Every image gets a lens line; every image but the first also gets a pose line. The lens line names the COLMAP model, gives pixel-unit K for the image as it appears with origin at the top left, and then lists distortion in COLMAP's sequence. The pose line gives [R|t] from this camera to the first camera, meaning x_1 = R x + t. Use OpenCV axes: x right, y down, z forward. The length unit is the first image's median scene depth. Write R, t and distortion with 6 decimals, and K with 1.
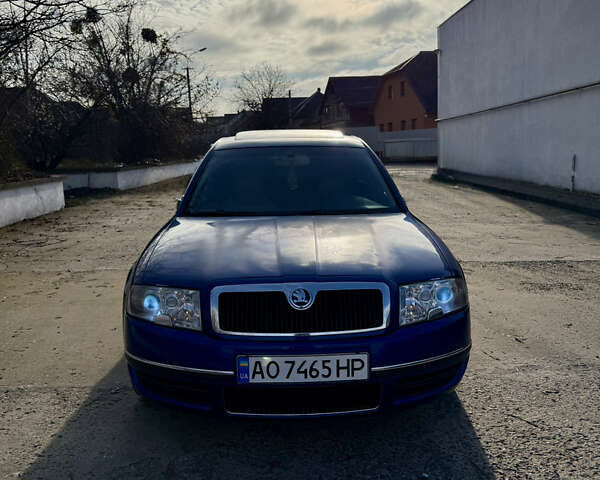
lens RADIAL K [[539.8, 0, 300.0], [0, 539.8, 240.0], [0, 0, 1]] dist [0.005344, -0.009944]
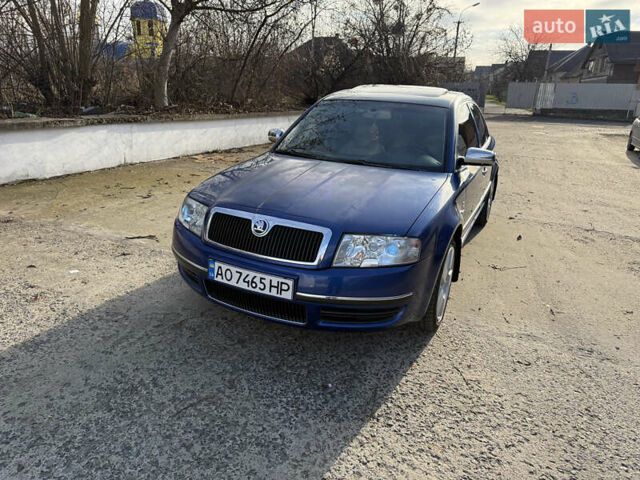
lens RADIAL K [[431.8, 0, 320.0], [0, 431.8, 240.0], [0, 0, 1]] dist [-0.010472, -0.003946]
pose [[0.885259, 0.203322, -0.418302, 0.580818], [-0.133124, 0.972525, 0.190978, -0.080390], [0.445639, -0.113379, 0.888004, 0.151967]]
